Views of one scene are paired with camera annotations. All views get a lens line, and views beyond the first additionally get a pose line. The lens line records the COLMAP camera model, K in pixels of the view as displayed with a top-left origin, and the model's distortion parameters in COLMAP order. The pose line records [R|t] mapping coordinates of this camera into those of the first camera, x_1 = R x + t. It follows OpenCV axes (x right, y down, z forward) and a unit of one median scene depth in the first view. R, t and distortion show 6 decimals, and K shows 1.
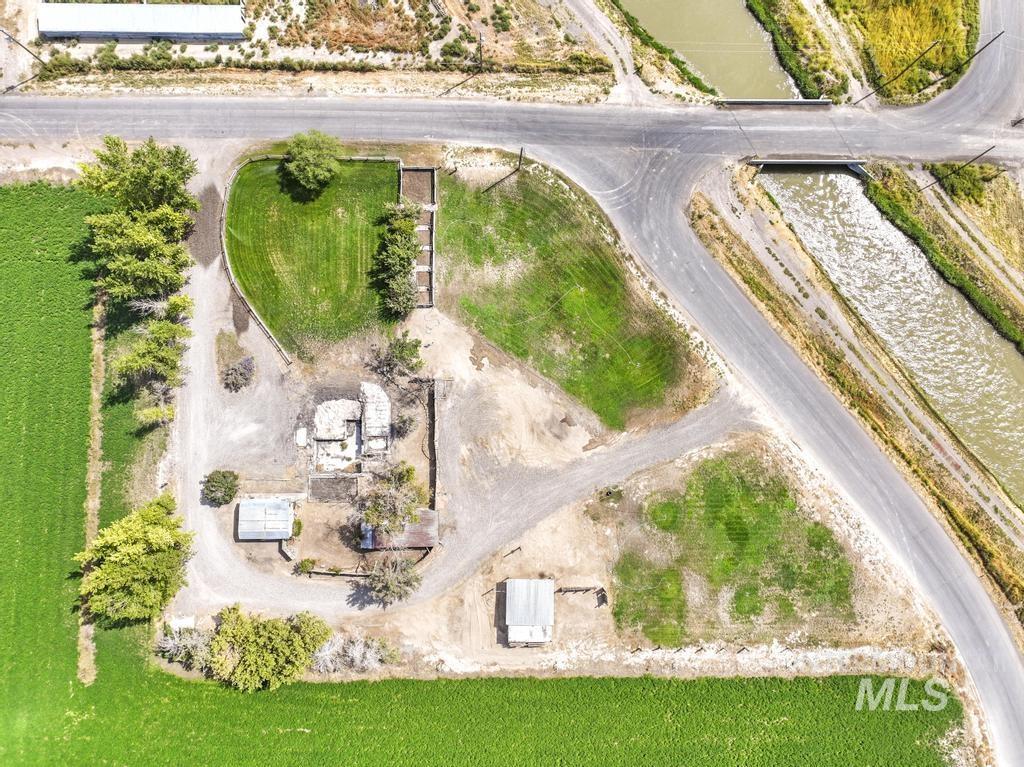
lens RADIAL K [[717.9, 0, 514.3], [0, 717.9, 384.9], [0, 0, 1]] dist [0.004373, 0.007784]
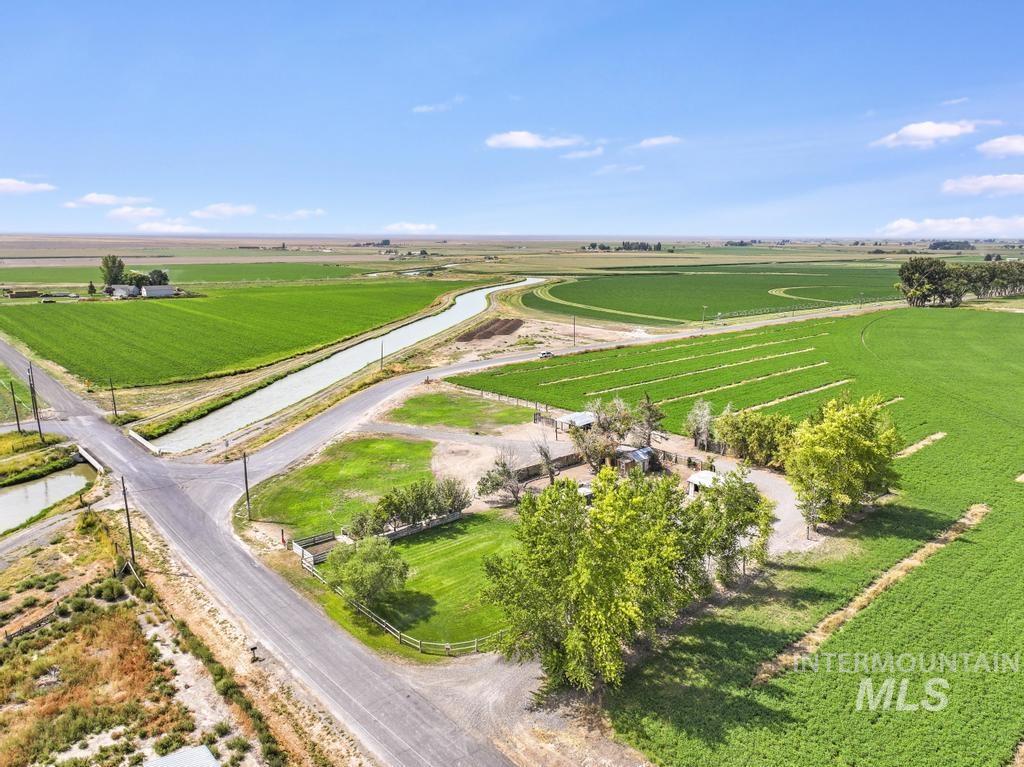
lens RADIAL K [[717.9, 0, 514.3], [0, 717.9, 384.9], [0, 0, 1]] dist [0.004373, 0.007784]
pose [[-0.669356, -0.155478, 0.726491, -0.811650], [0.741337, -0.075533, 0.666869, -0.632710], [-0.048809, 0.984947, 0.165820, 0.690255]]
